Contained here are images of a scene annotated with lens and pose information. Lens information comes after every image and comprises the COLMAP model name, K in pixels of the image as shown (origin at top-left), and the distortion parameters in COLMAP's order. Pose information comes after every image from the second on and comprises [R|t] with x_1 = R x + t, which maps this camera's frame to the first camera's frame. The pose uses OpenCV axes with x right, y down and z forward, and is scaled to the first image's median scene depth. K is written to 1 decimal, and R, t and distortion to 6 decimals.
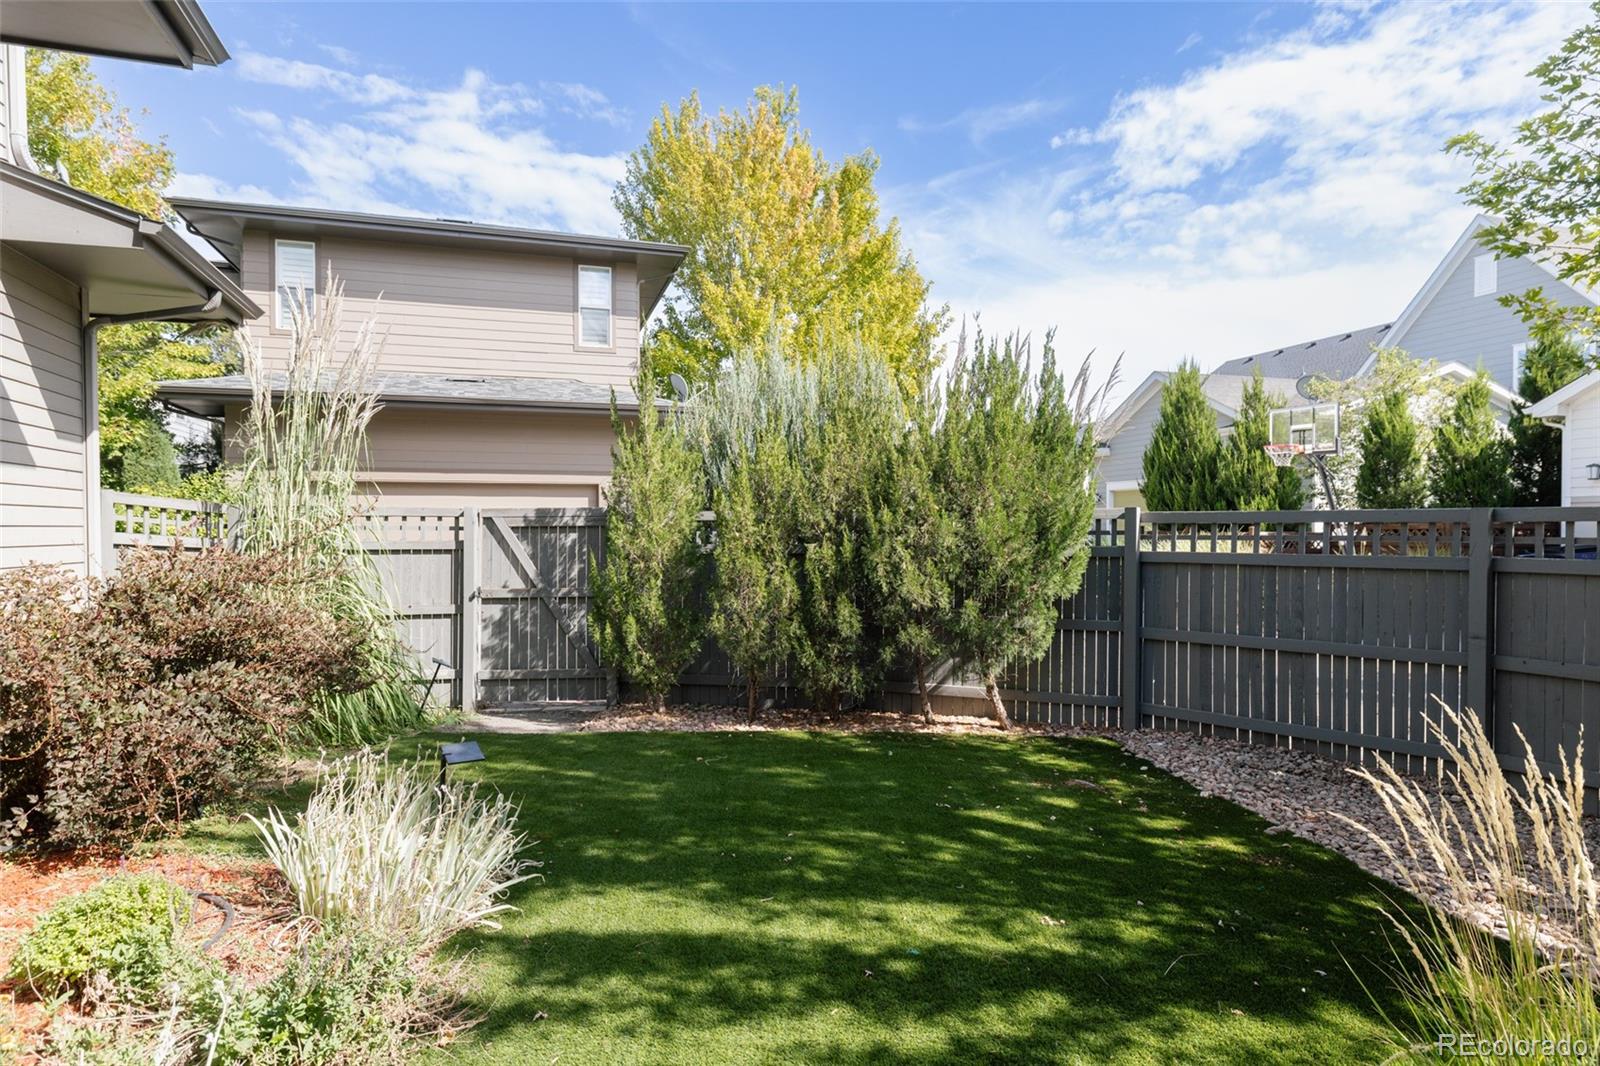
lens RADIAL K [[899.1, 0, 830.5], [0, 899.1, 528.6], [0, 0, 1]] dist [-0.000495, 0.000880]
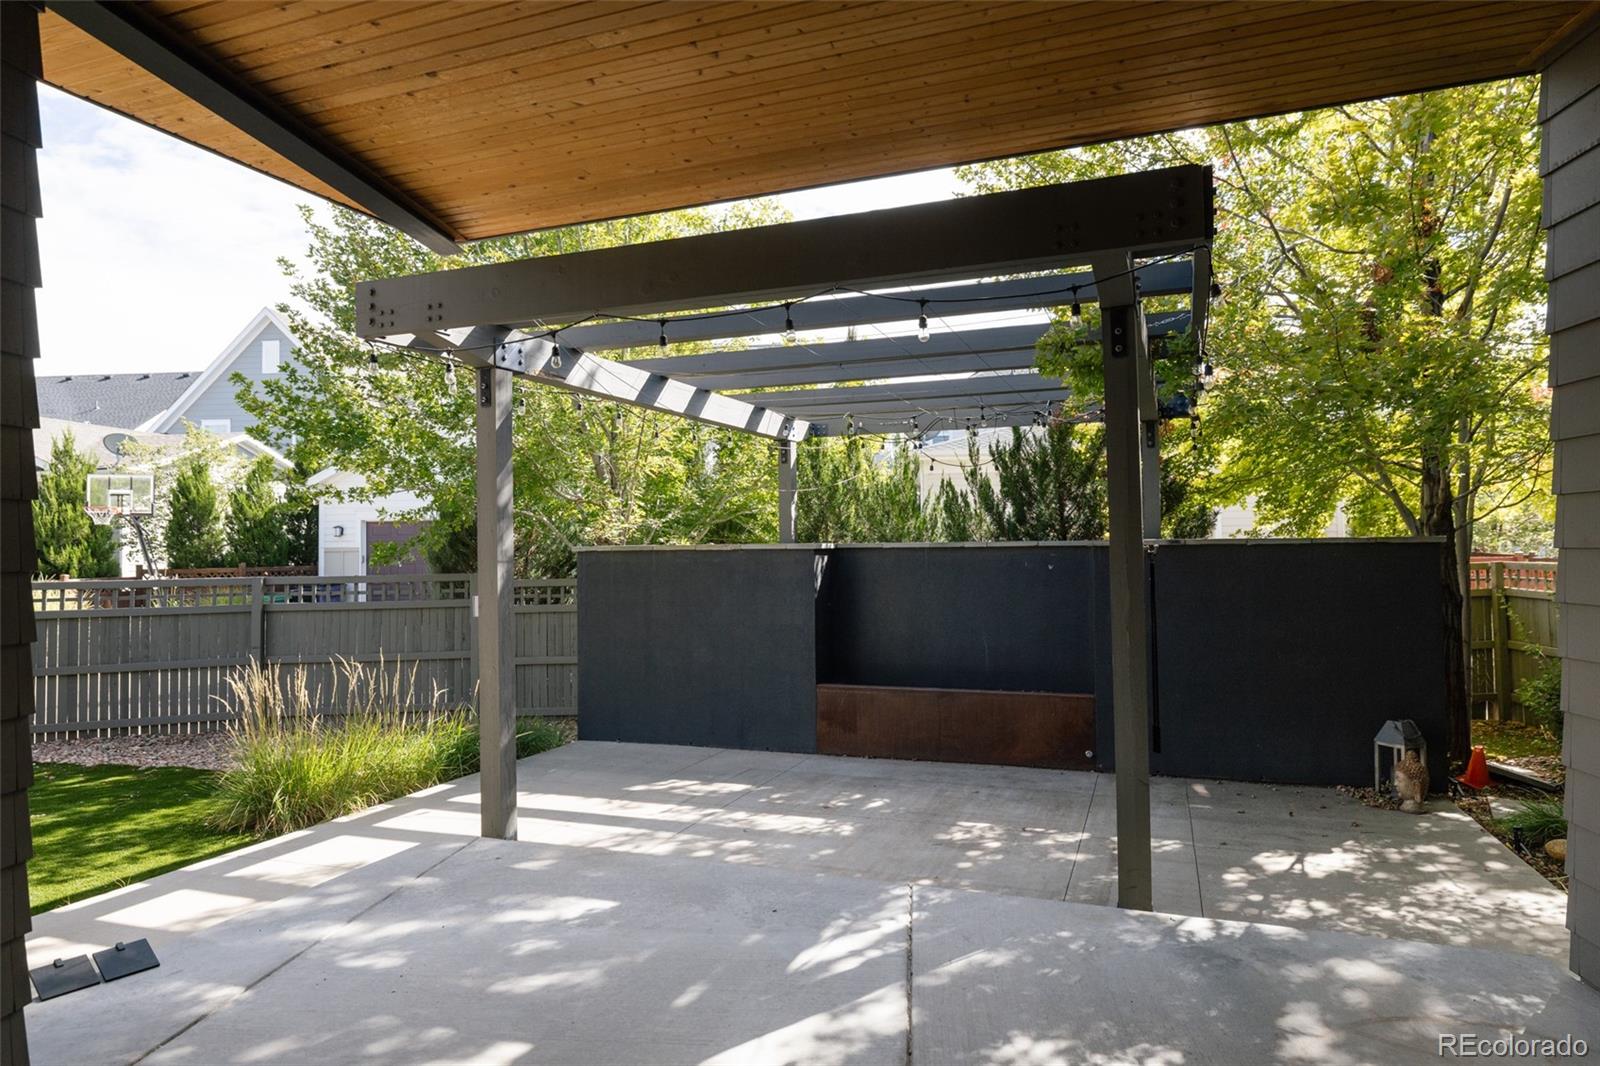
lens RADIAL K [[899.1, 0, 830.5], [0, 899.1, 528.6], [0, 0, 1]] dist [-0.000495, 0.000880]
pose [[0.379198, 0.014229, 0.925206, -0.206936], [0.011394, 0.999734, -0.020046, -0.027835], [-0.925245, 0.018143, 0.378935, -0.302076]]
